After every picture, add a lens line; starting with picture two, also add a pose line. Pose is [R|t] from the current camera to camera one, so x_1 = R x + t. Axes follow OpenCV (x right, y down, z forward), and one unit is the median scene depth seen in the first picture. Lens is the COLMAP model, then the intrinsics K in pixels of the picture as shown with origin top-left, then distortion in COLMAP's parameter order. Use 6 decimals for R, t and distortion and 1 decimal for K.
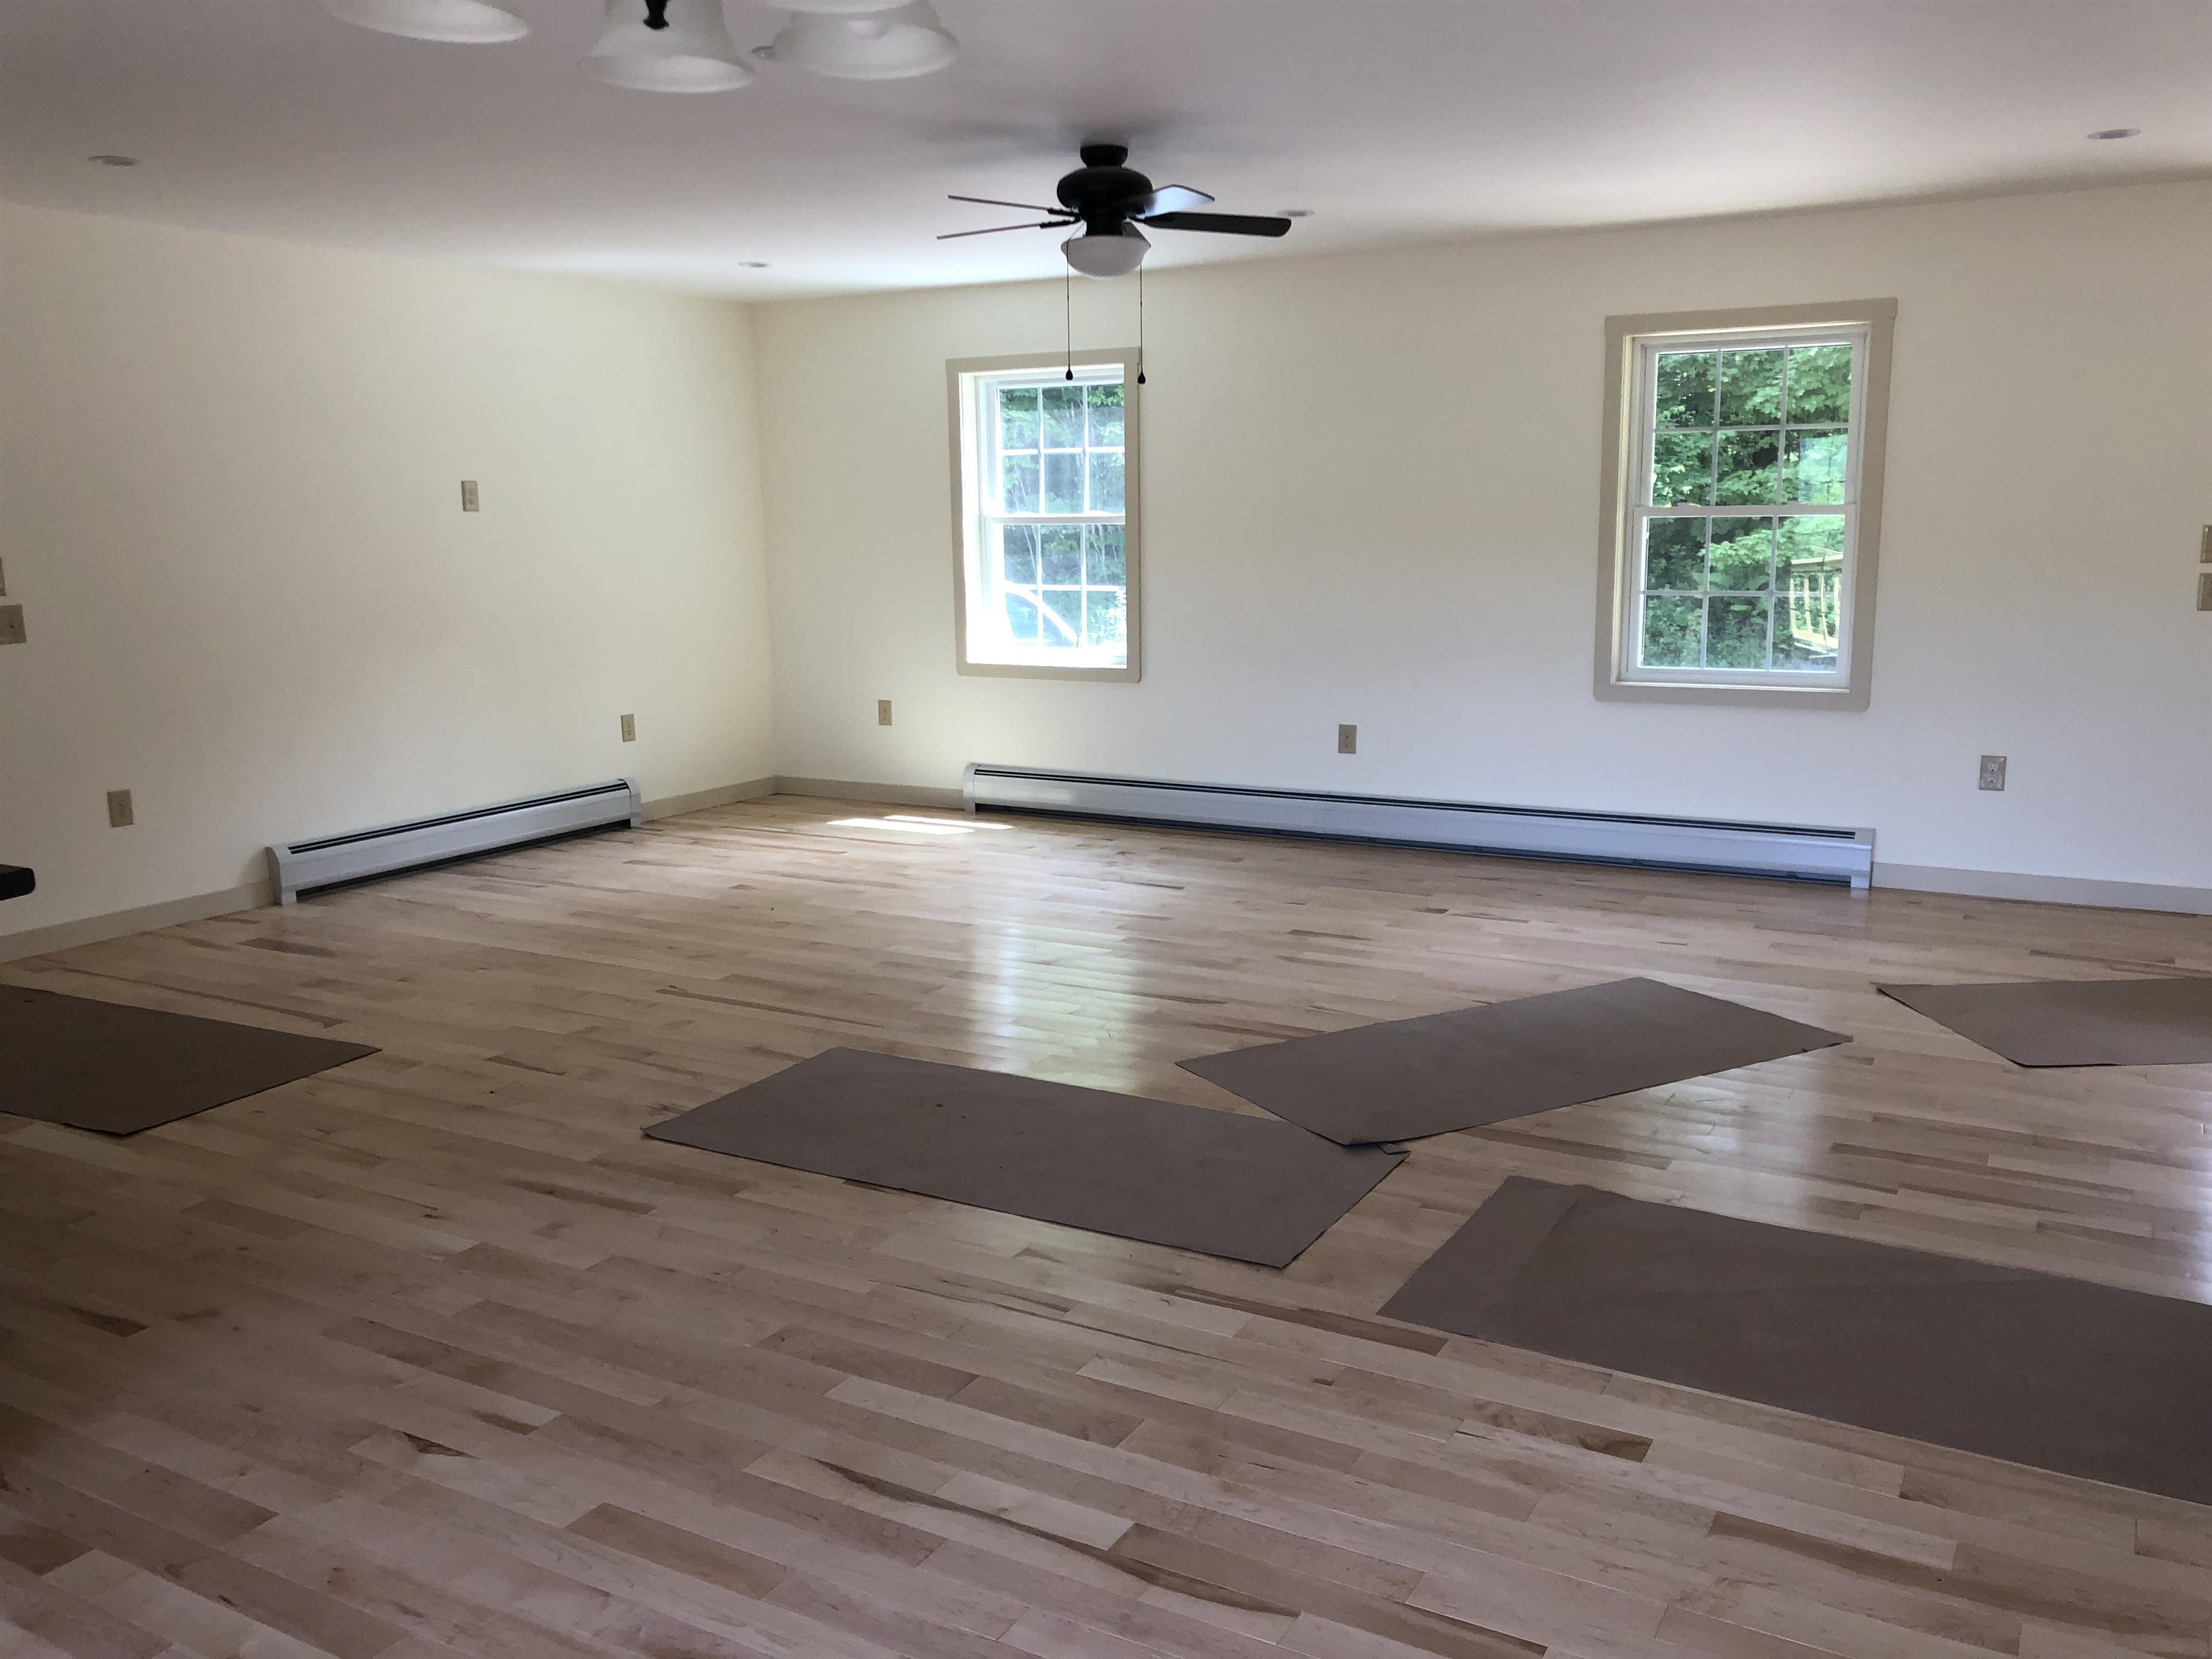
lens RADIAL K [[1813.6, 0, 1106.0], [0, 1813.6, 829.5], [0, 0, 1]] dist [0.007850, 0.005400]
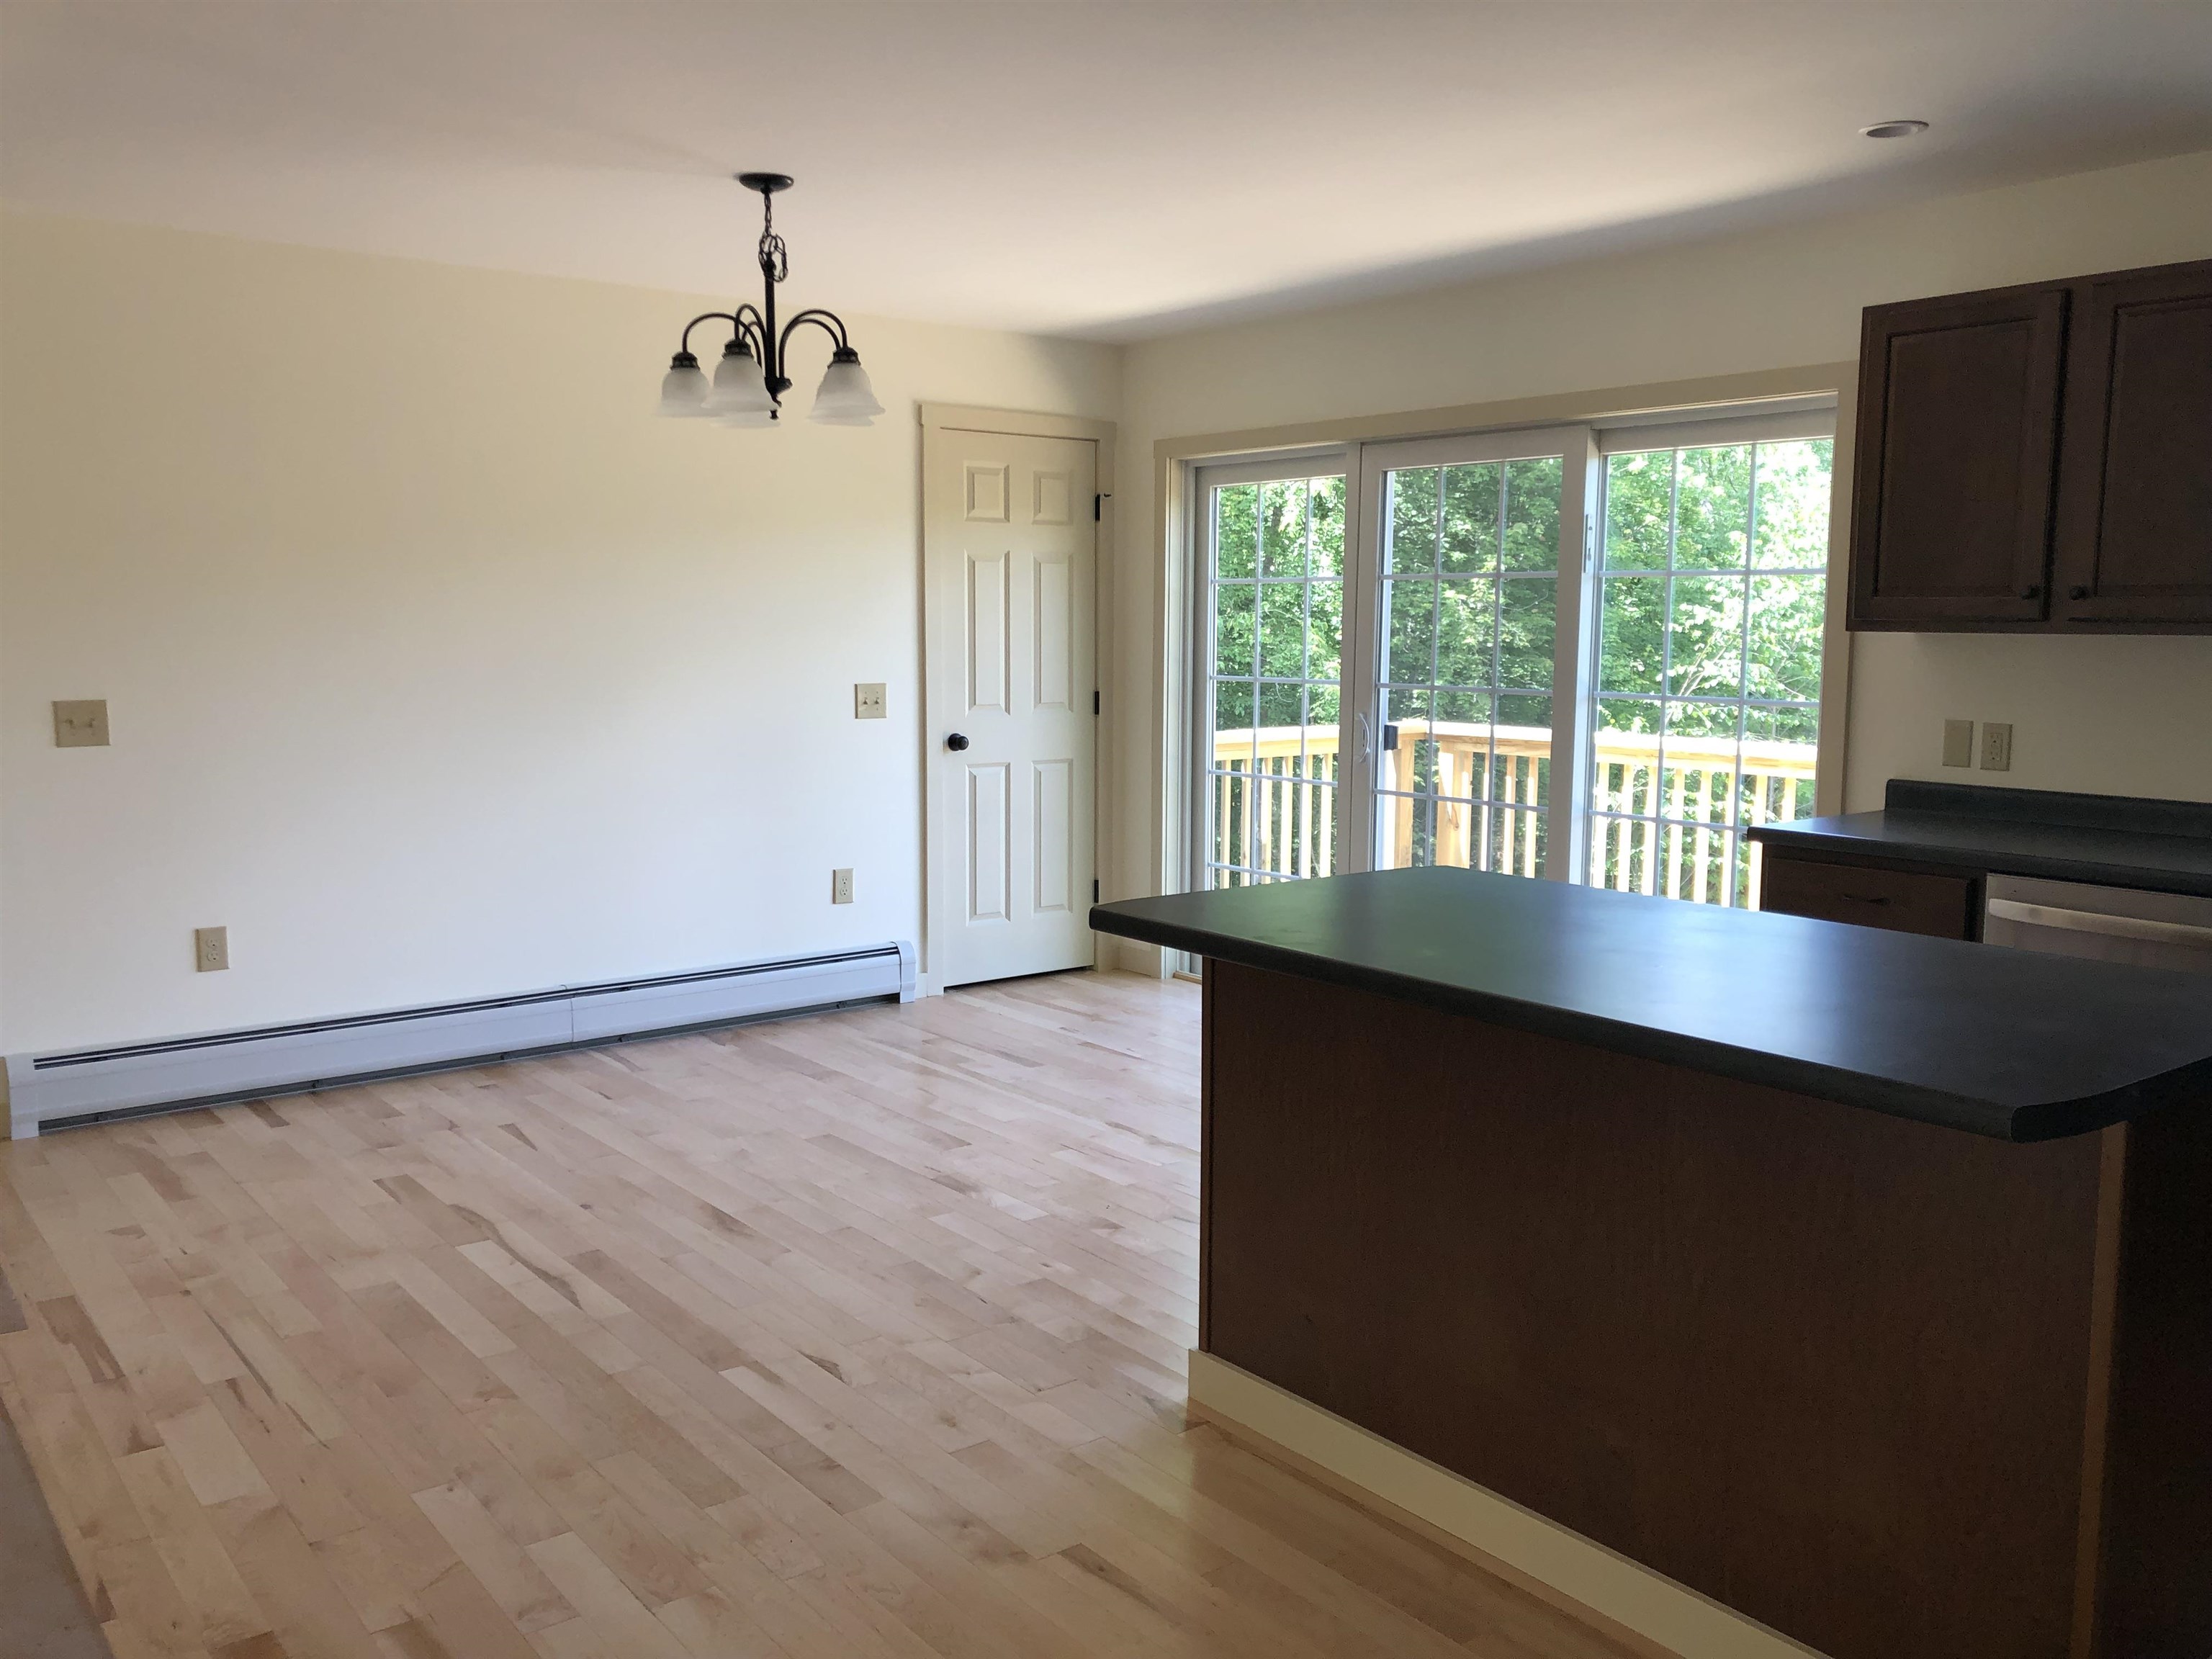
lens RADIAL K [[1813.6, 0, 1106.0], [0, 1813.6, 829.5], [0, 0, 1]] dist [0.007850, 0.005400]
pose [[-0.926098, -0.034701, 0.375683, -1.029400], [0.078036, 0.956610, 0.280727, -0.337946], [-0.369124, 0.289297, -0.883207, 1.981860]]
